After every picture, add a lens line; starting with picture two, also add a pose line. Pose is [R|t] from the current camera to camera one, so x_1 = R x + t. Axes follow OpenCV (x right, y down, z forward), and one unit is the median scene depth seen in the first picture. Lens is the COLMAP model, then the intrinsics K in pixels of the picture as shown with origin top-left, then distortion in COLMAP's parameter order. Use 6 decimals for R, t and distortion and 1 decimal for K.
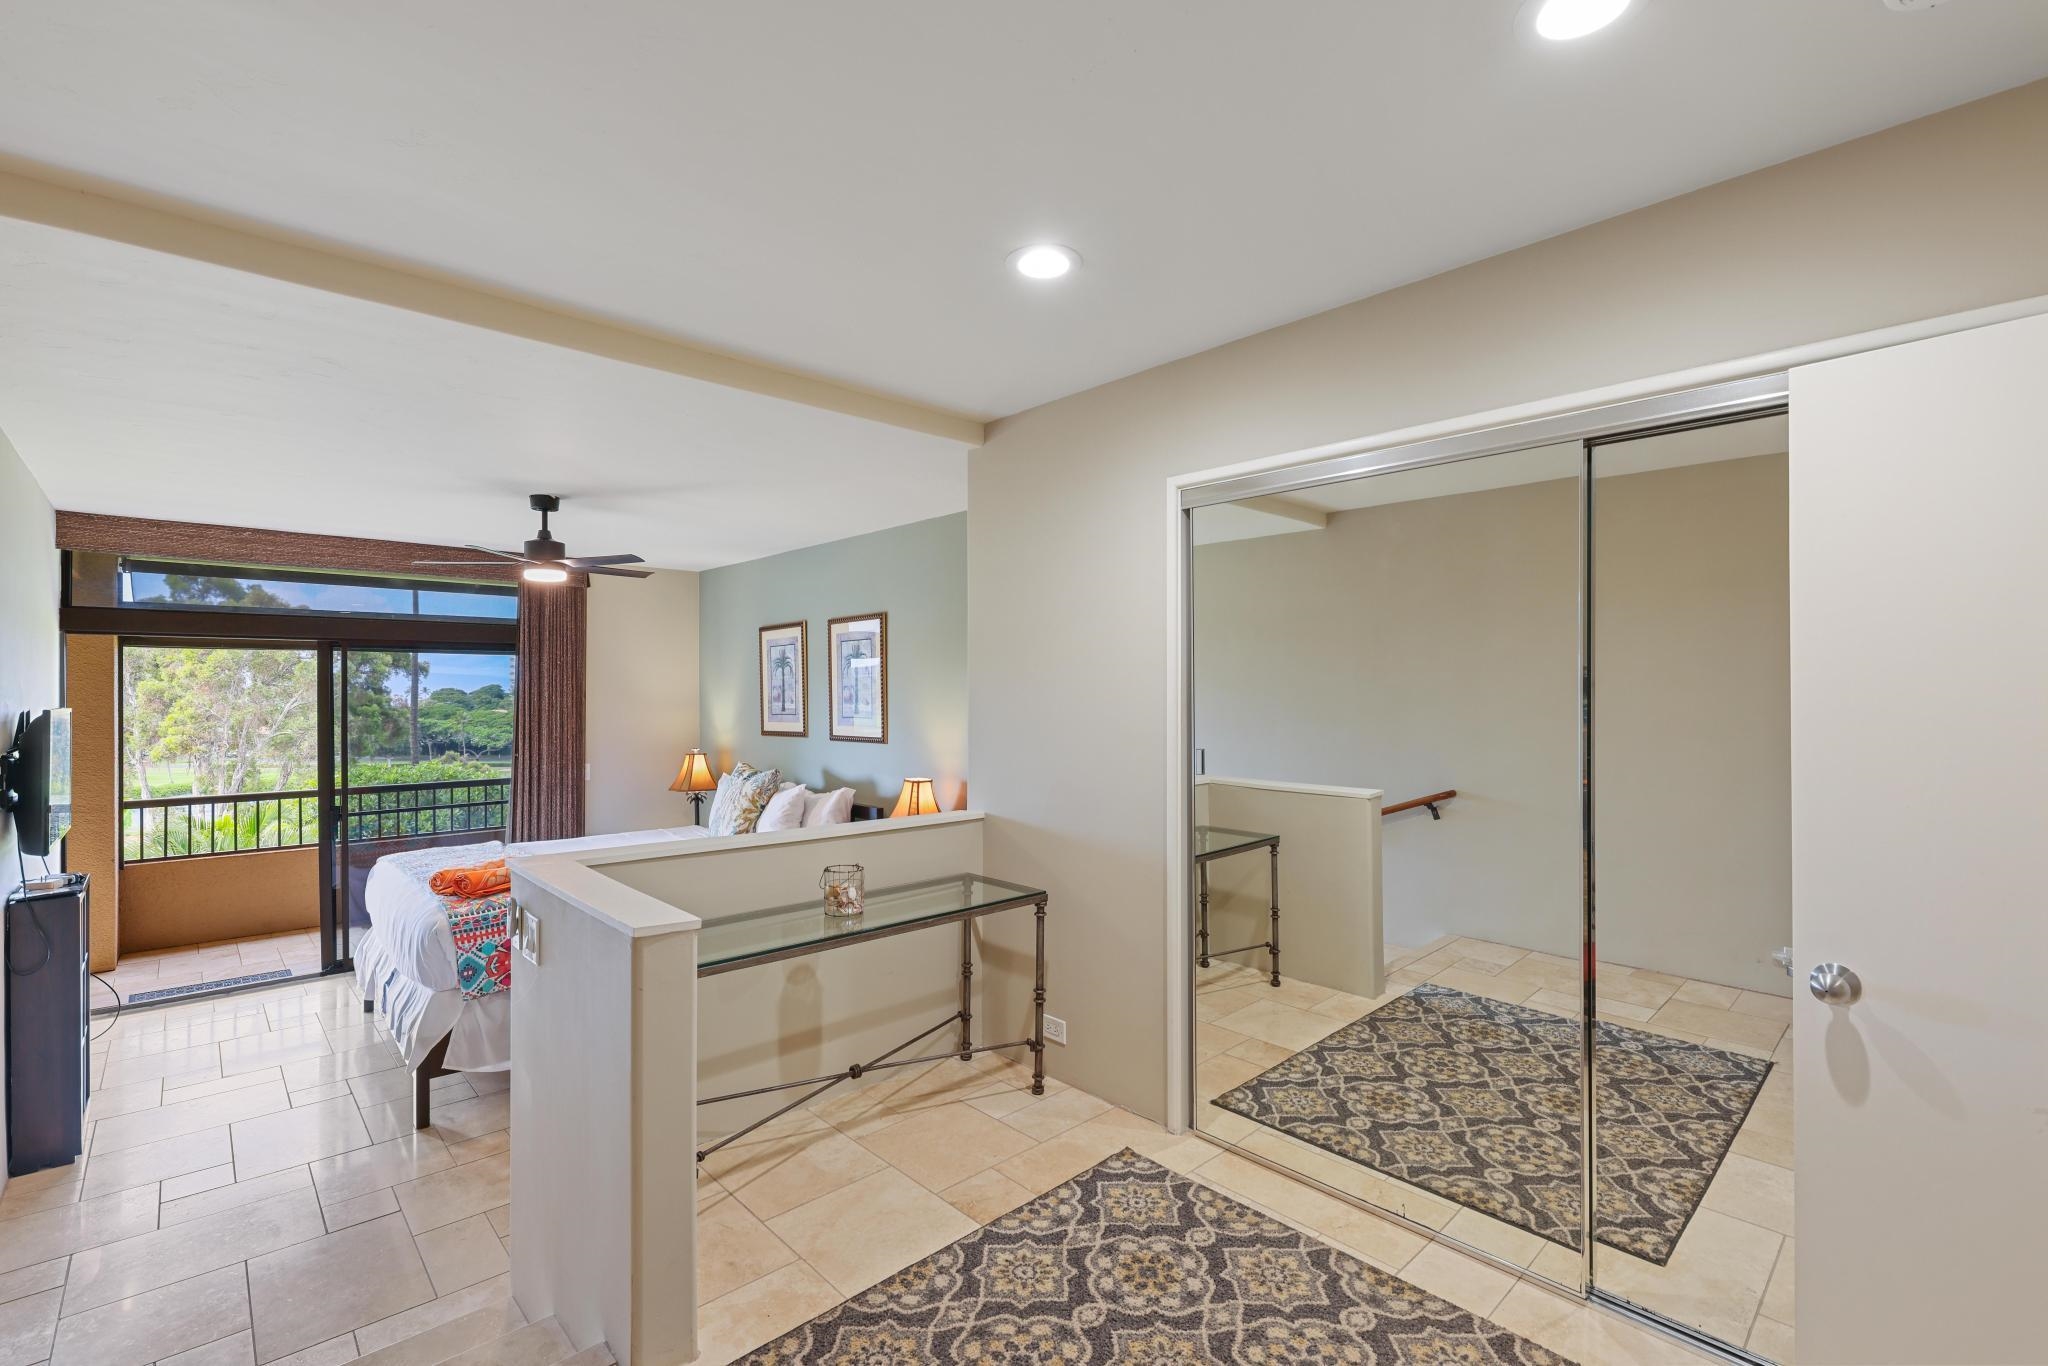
lens RADIAL K [[902.1, 0, 1020.5], [0, 902.1, 697.1], [0, 0, 1]] dist [0.000428, -0.000254]
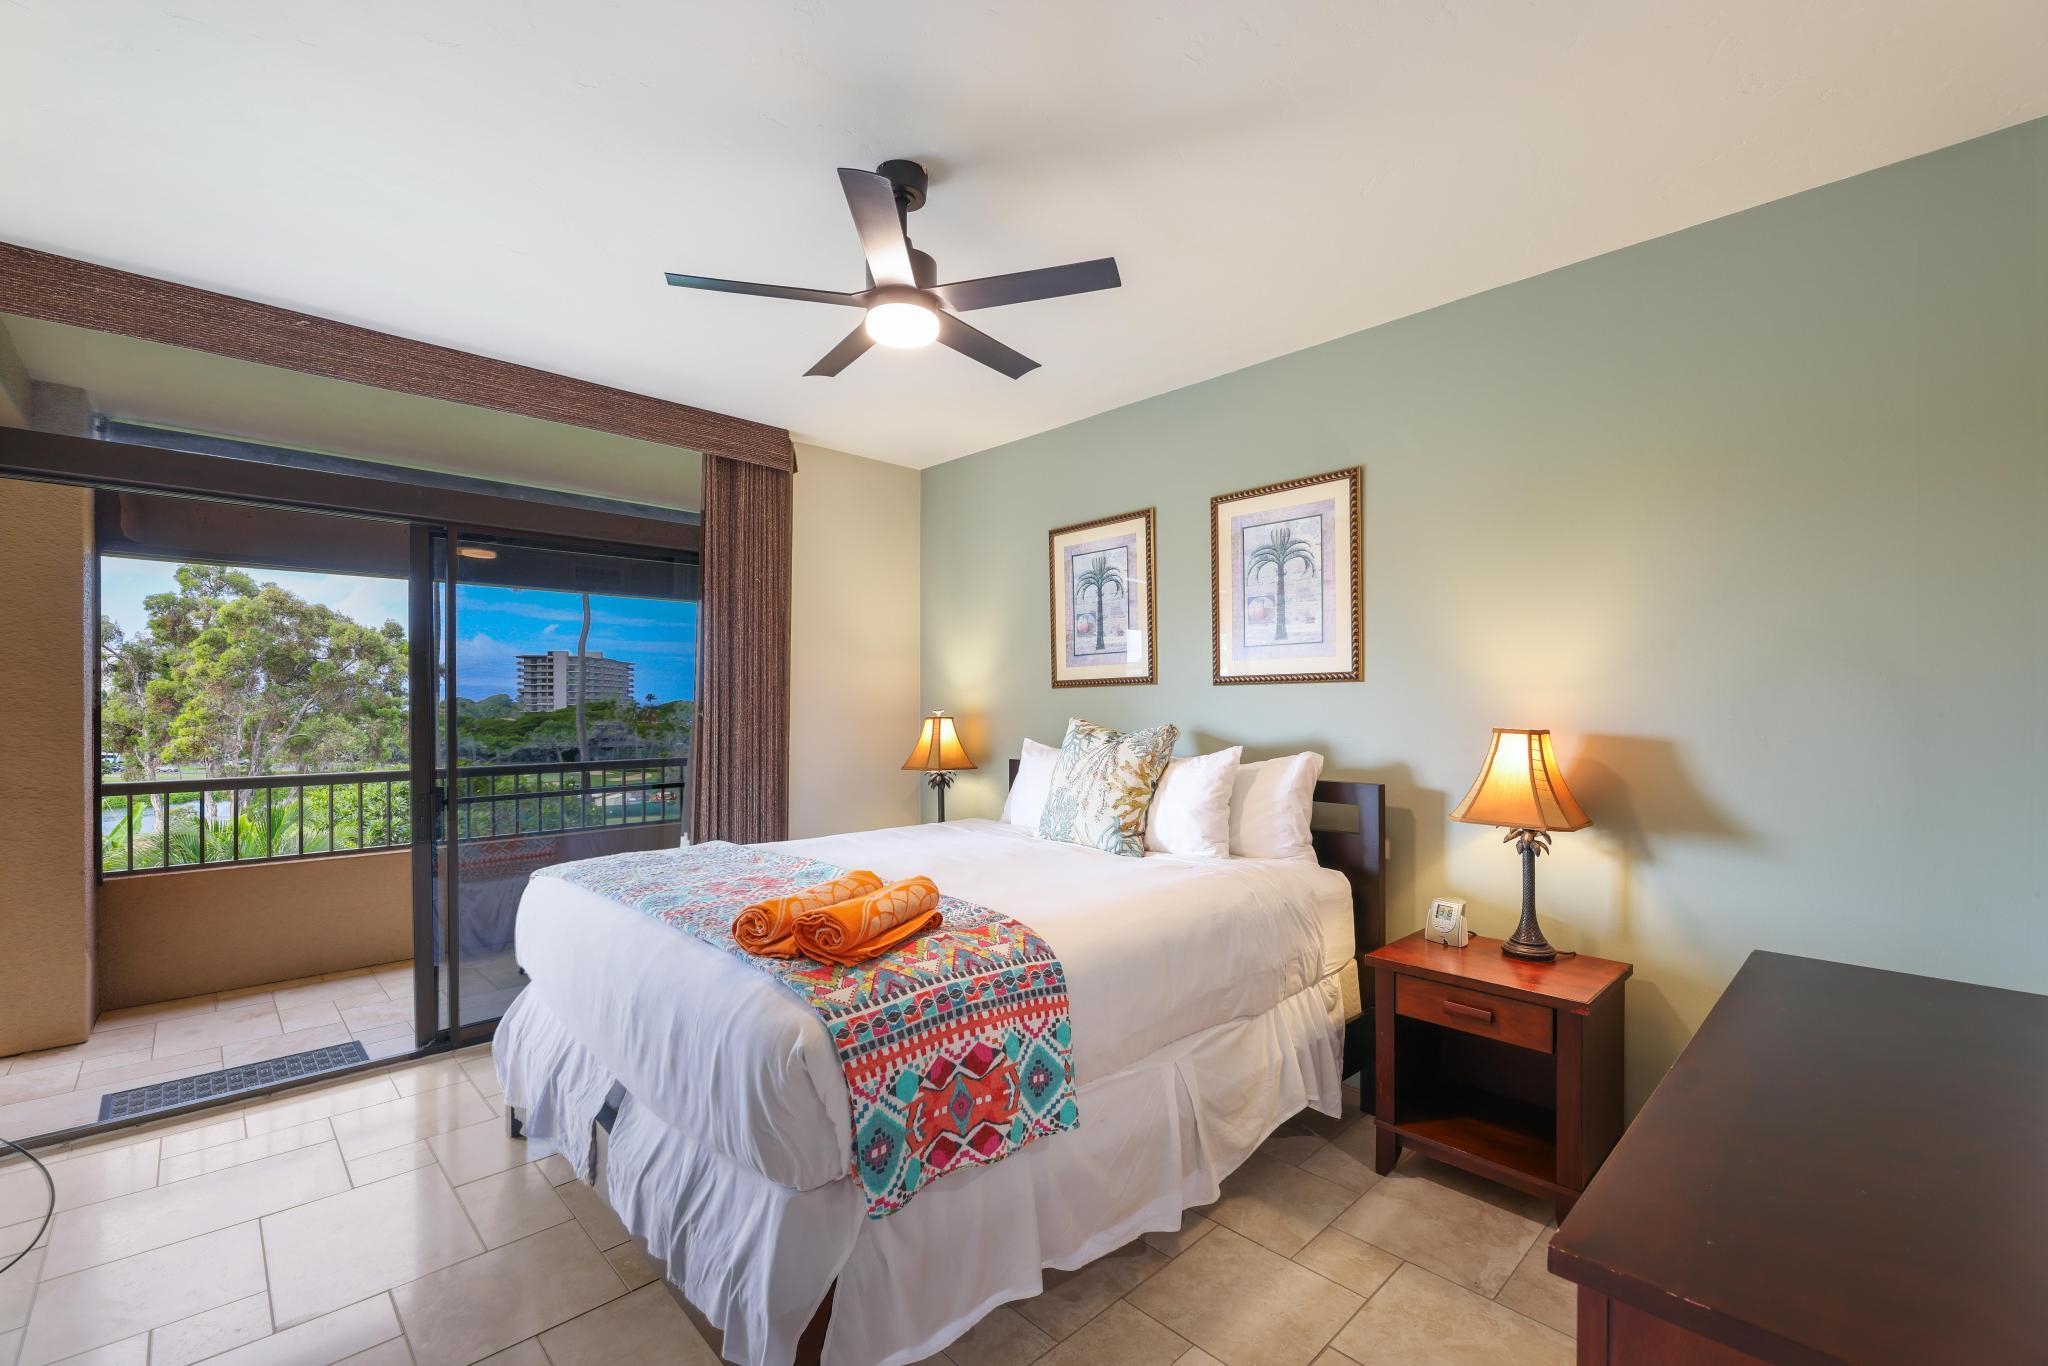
lens RADIAL K [[862.6, 0, 1029.7], [0, 862.6, 708.0], [0, 0, 1]] dist [-0.000495, -0.000653]
pose [[0.999766, 0.000864, 0.021613, -0.327725], [-0.000899, 0.999998, 0.001636, 0.058378], [-0.021612, -0.001655, 0.999765, 0.354546]]
